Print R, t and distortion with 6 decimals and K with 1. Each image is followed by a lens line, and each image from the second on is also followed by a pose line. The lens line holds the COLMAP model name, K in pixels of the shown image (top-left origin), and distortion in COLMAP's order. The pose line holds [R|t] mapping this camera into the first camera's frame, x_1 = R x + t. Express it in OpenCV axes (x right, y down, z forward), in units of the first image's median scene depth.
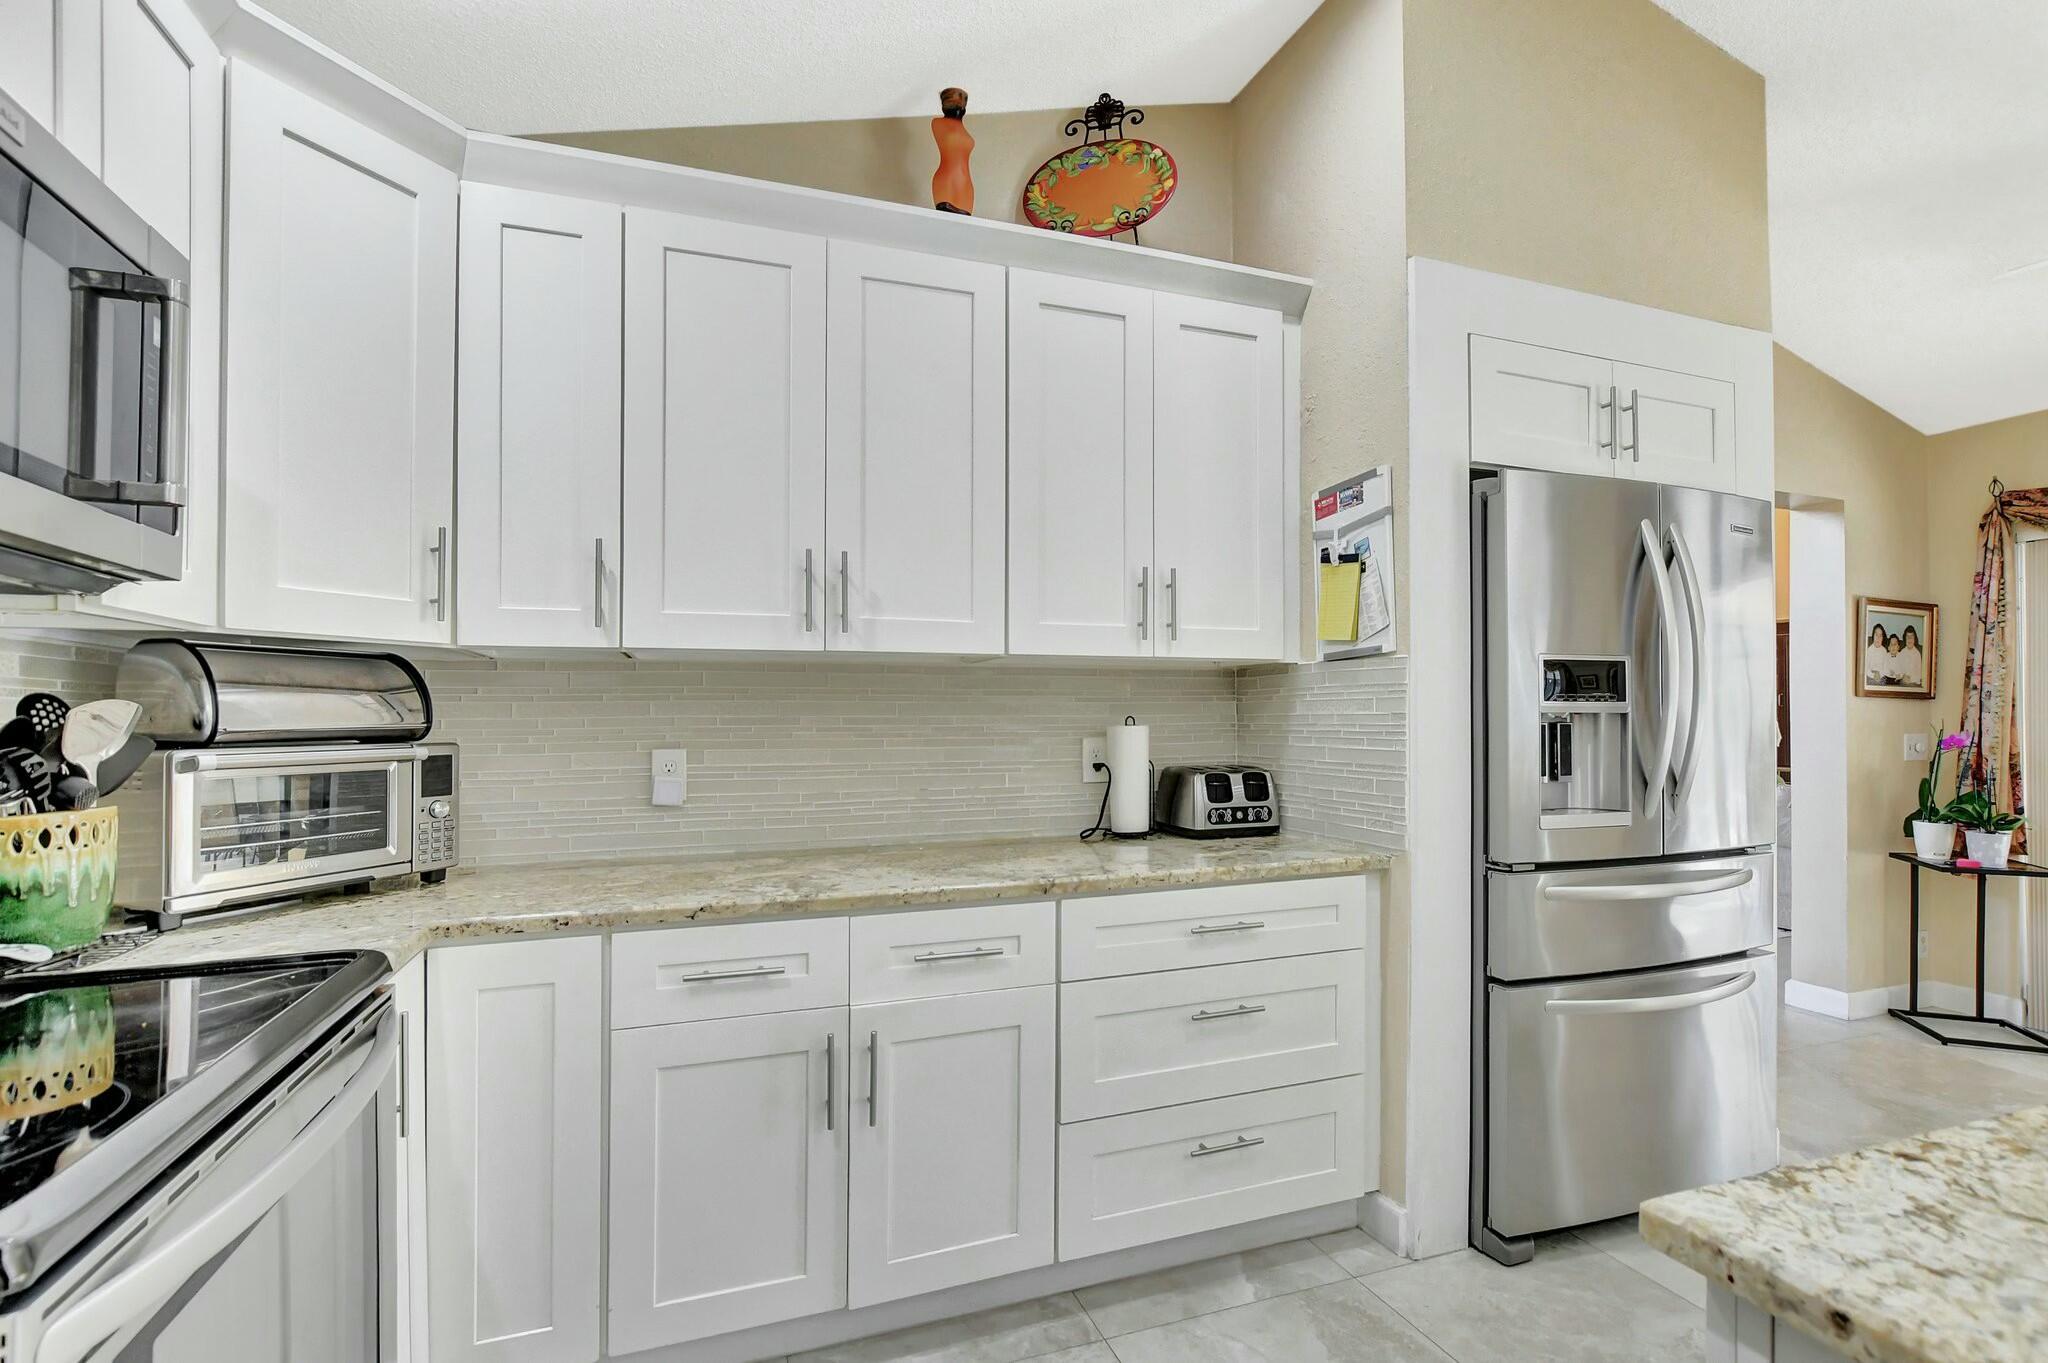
lens RADIAL K [[952.6, 0, 1008.0], [0, 952.6, 703.7], [0, 0, 1]] dist [-0.009682, -0.000448]
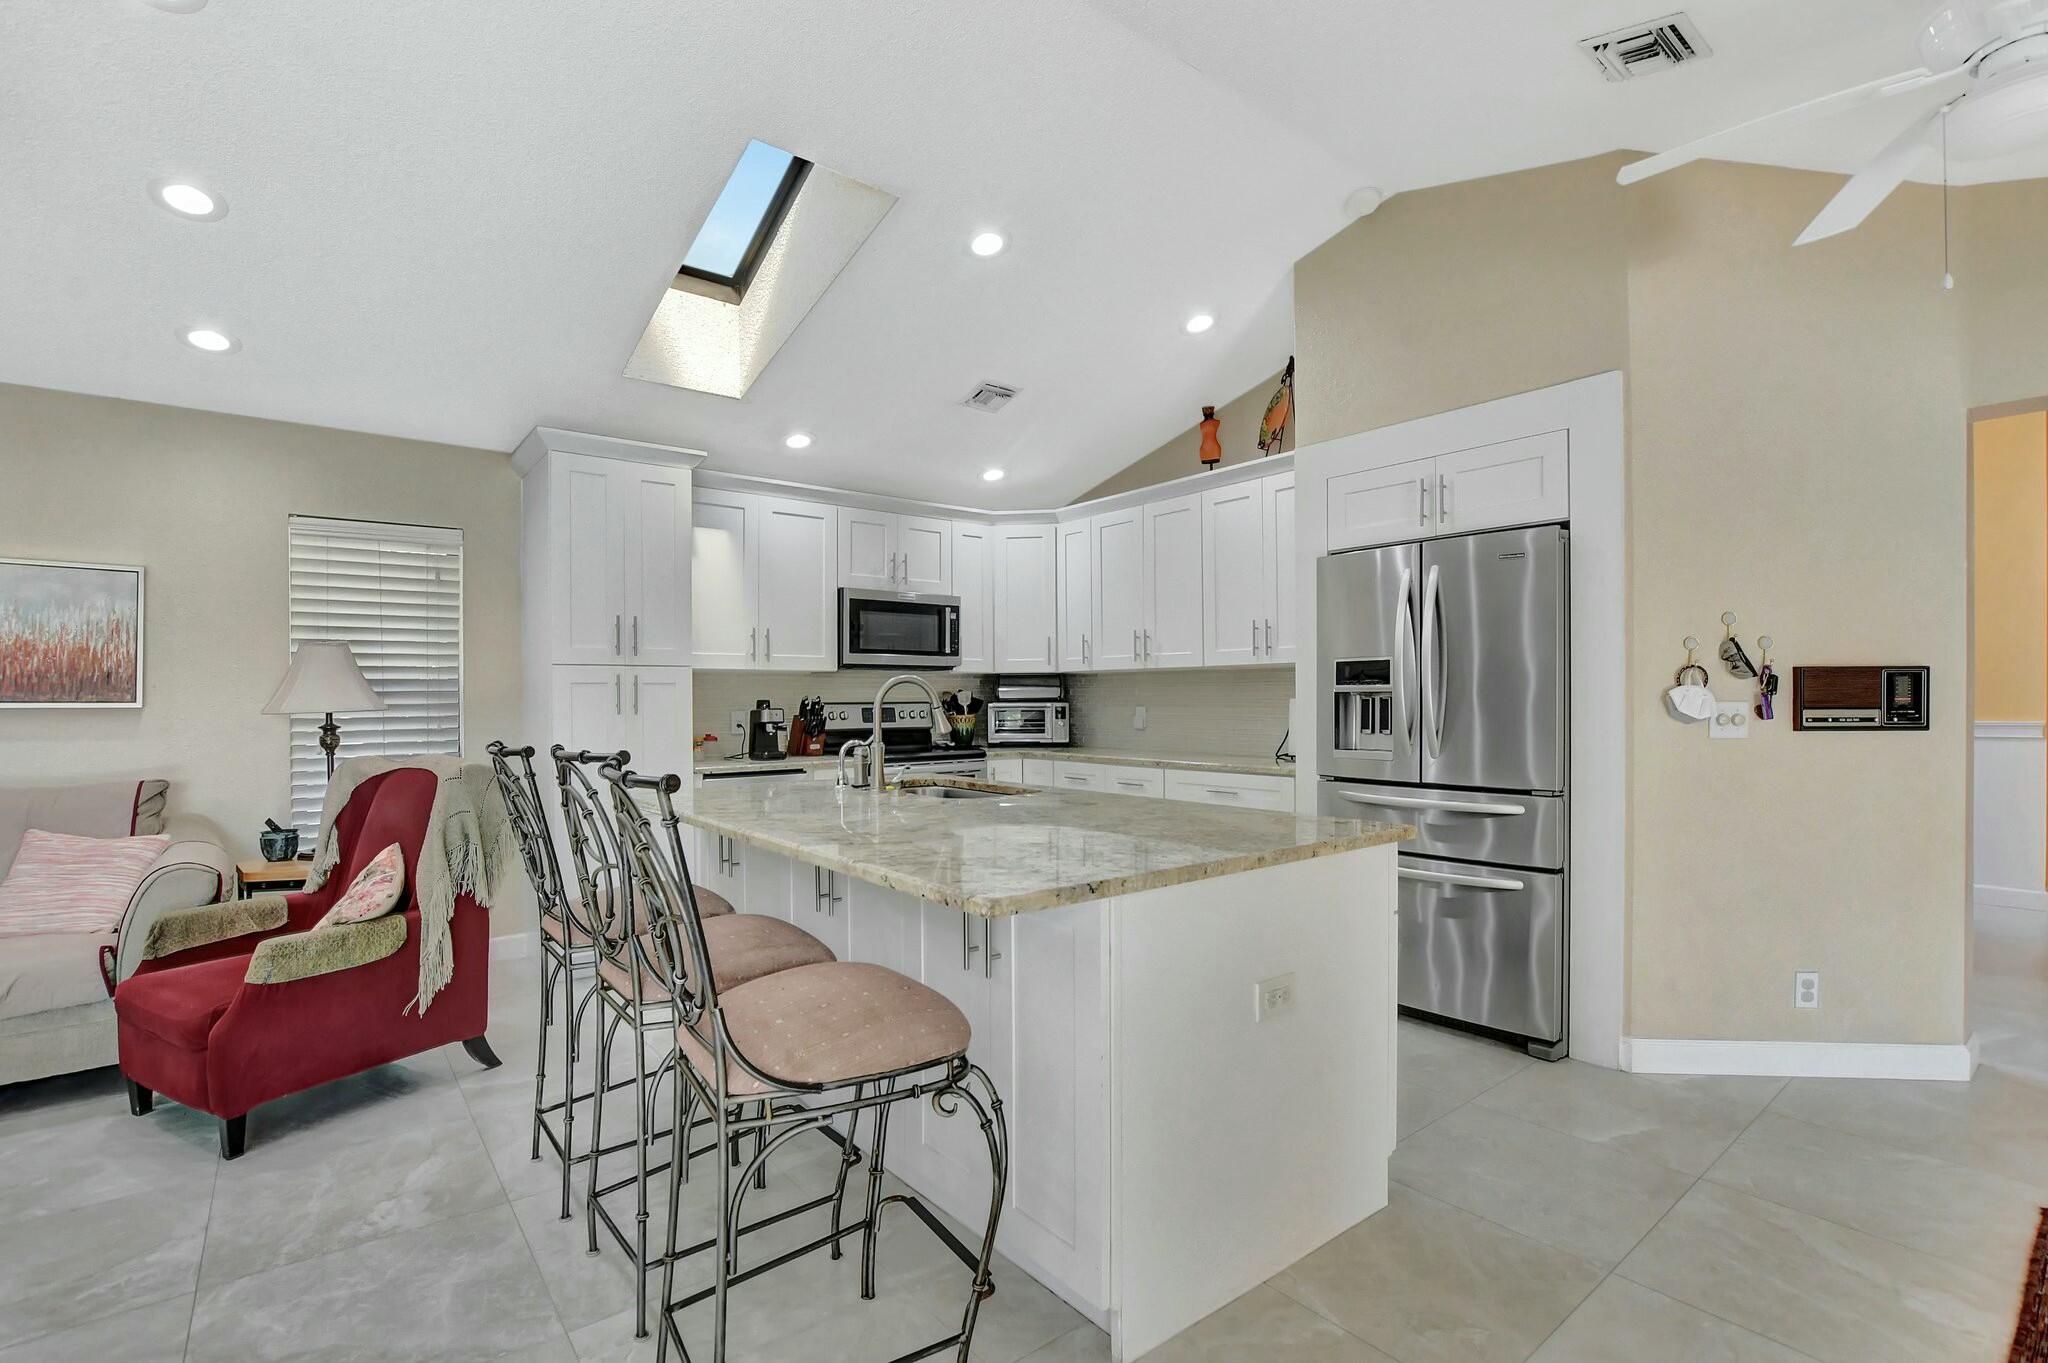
lens RADIAL K [[952.6, 0, 1008.0], [0, 952.6, 703.7], [0, 0, 1]] dist [-0.009682, -0.000448]
pose [[0.330503, 0.003903, -0.943797, 2.095603], [0.018163, 0.999780, 0.010495, 0.003156], [0.943630, -0.020611, 0.330359, -0.185266]]
